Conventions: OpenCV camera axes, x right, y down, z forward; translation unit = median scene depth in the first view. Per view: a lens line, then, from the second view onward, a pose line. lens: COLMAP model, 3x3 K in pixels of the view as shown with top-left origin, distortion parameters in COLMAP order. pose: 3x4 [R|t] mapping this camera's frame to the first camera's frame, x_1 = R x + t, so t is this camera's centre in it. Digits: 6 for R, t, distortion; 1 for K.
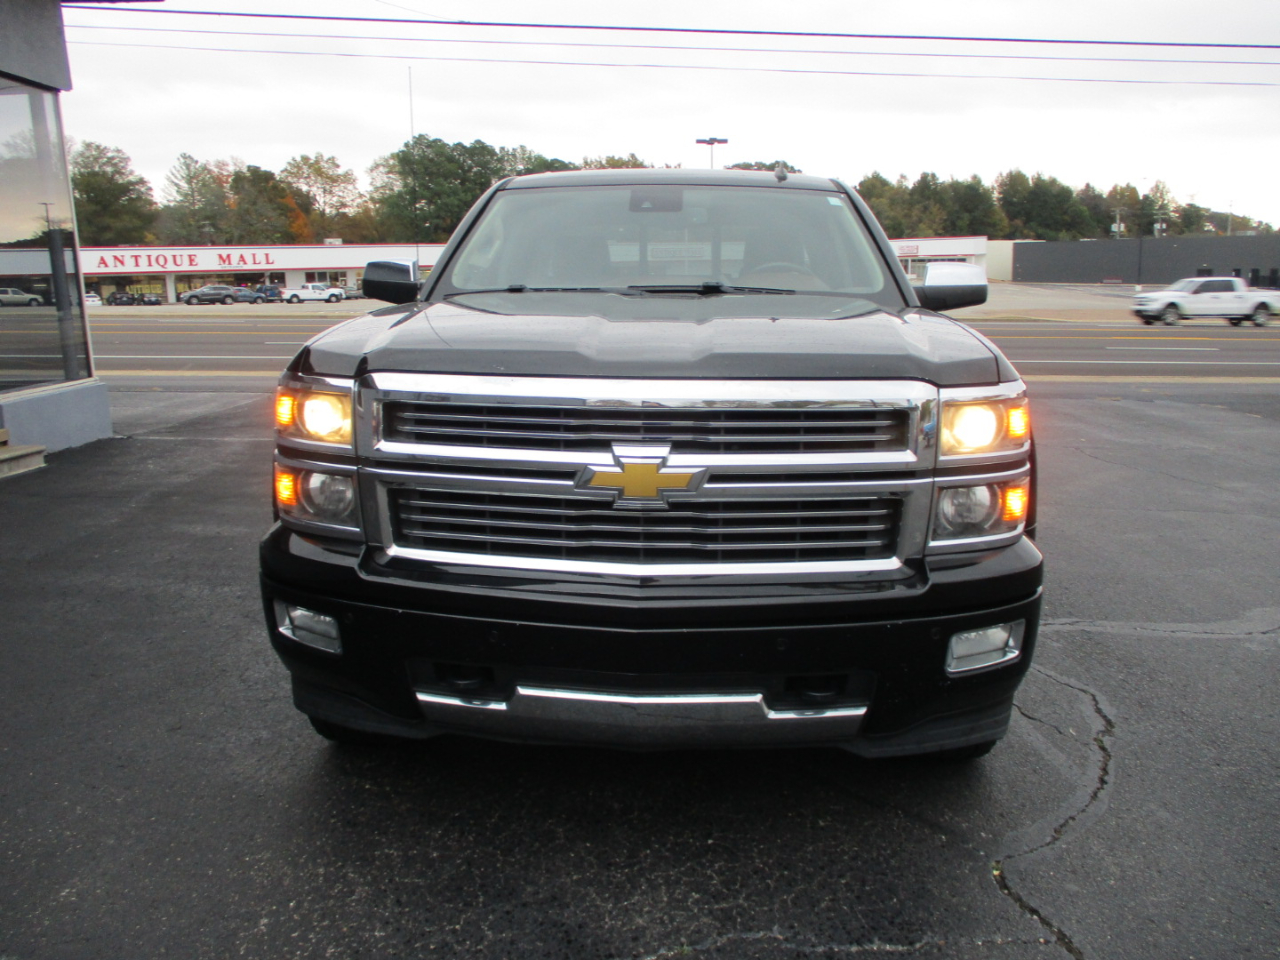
lens RADIAL K [[1067.9, 0, 644.3], [0, 1067.9, 475.4], [0, 0, 1]] dist [-0.014917, -0.002760]
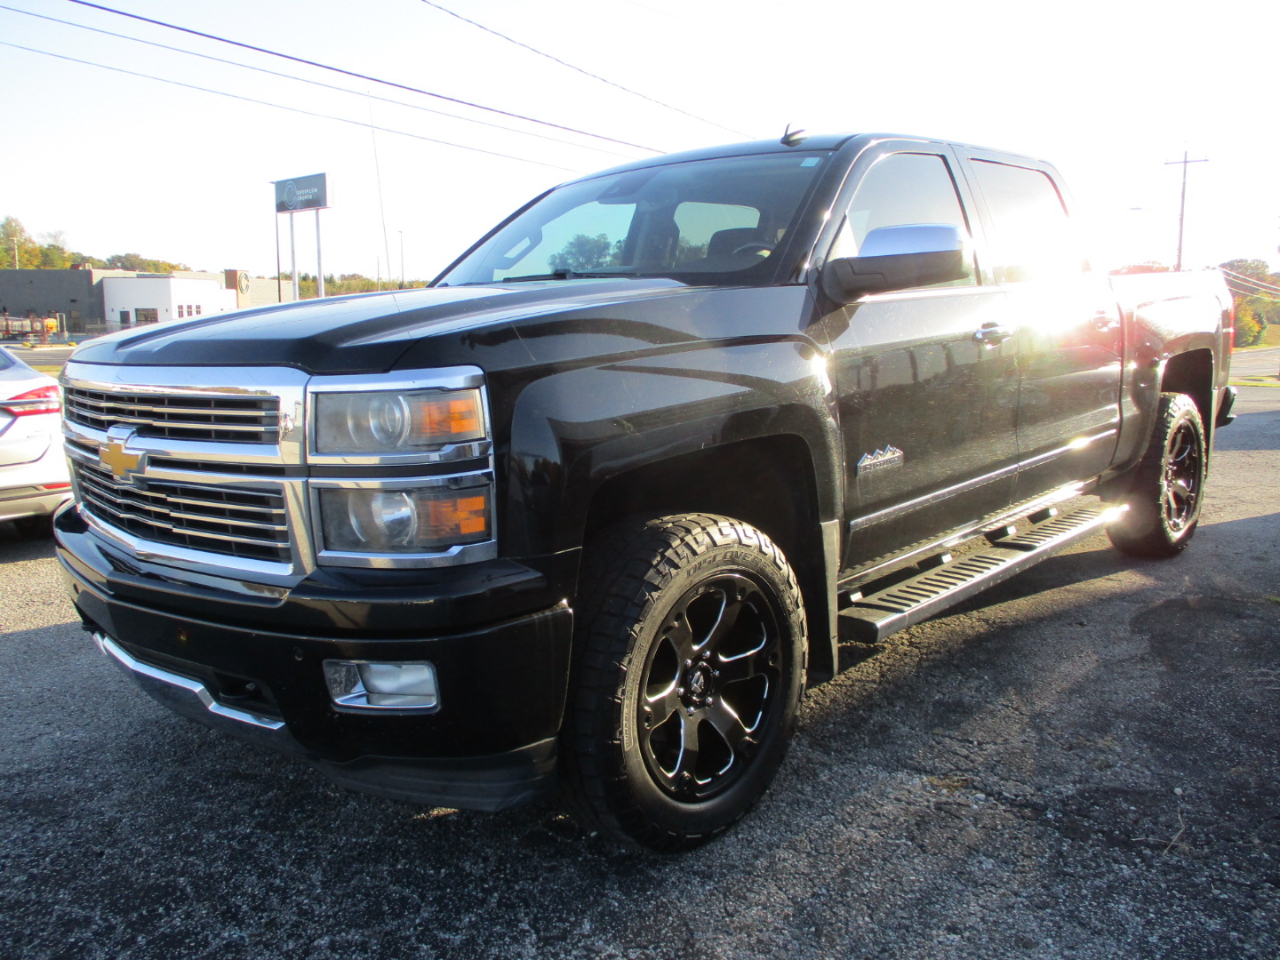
lens RADIAL K [[1067.9, 0, 644.3], [0, 1067.9, 475.4], [0, 0, 1]] dist [-0.014917, -0.002760]
pose [[0.767102, 0.063685, -0.638356, 0.954219], [-0.070955, 0.997378, 0.014238, -0.029024], [0.637589, 0.034372, 0.769610, 0.456524]]
